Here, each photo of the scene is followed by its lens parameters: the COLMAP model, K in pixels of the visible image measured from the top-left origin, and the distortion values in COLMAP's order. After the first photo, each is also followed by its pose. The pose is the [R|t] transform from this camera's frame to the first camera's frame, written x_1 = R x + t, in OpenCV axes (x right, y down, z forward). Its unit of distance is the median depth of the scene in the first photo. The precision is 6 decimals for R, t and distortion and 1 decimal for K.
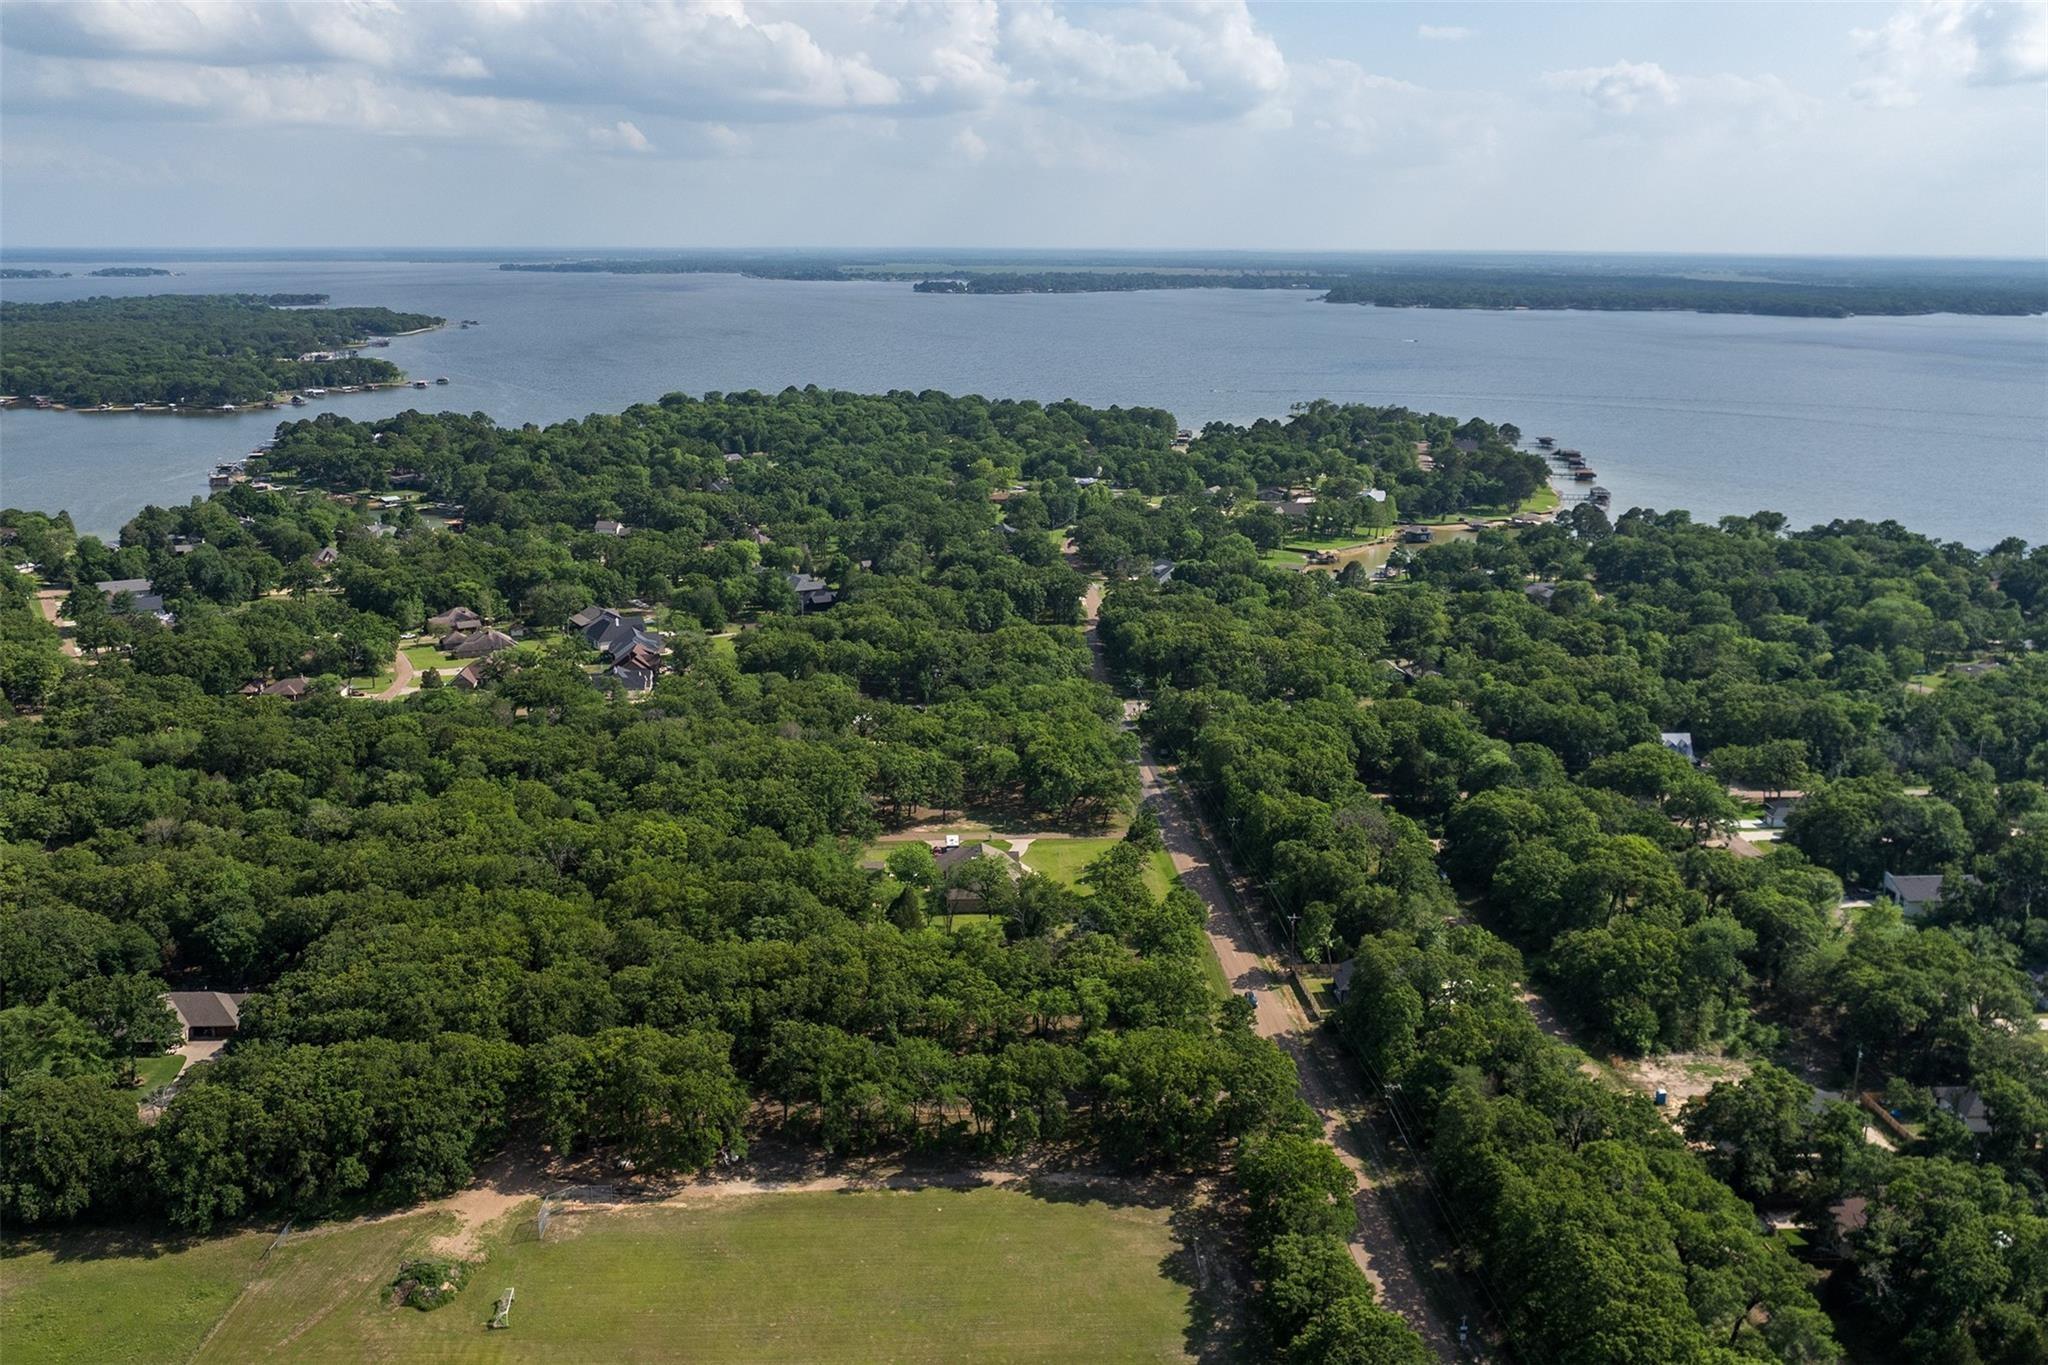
lens RADIAL K [[1407.3, 0, 1024.0], [0, 1407.3, 682.5], [0, 0, 1]] dist [-0.005370, -0.000955]
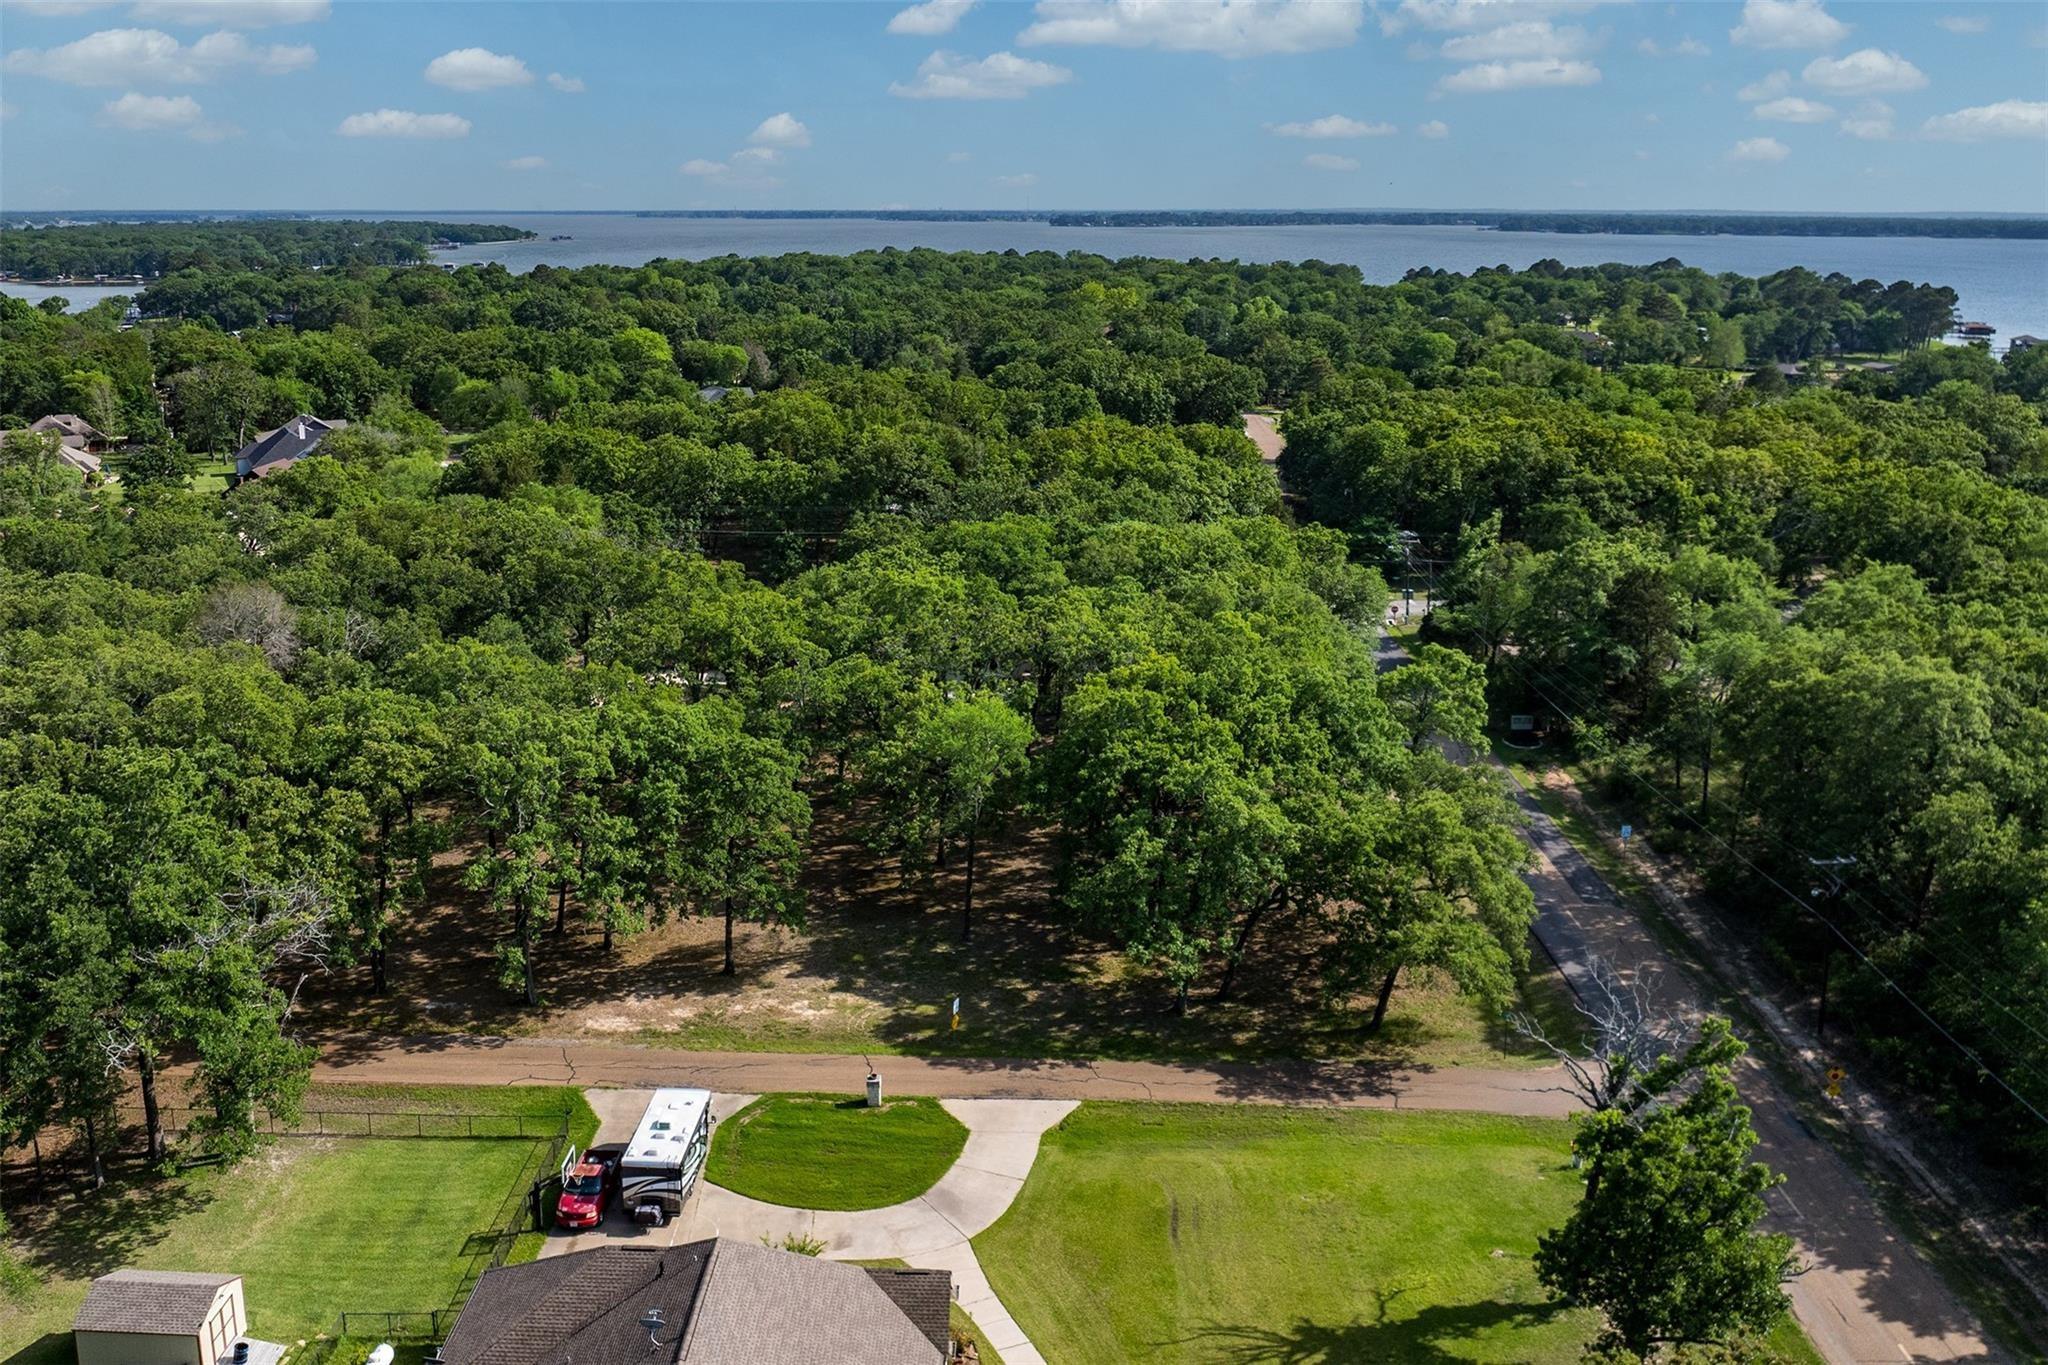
lens RADIAL K [[1407.3, 0, 1024.0], [0, 1407.3, 682.5], [0, 0, 1]] dist [-0.005370, -0.000955]
pose [[0.995216, 0.022990, -0.094951, 0.017073], [-0.020437, 0.999405, 0.027771, 0.034274], [0.095533, -0.025698, 0.995094, 0.686732]]
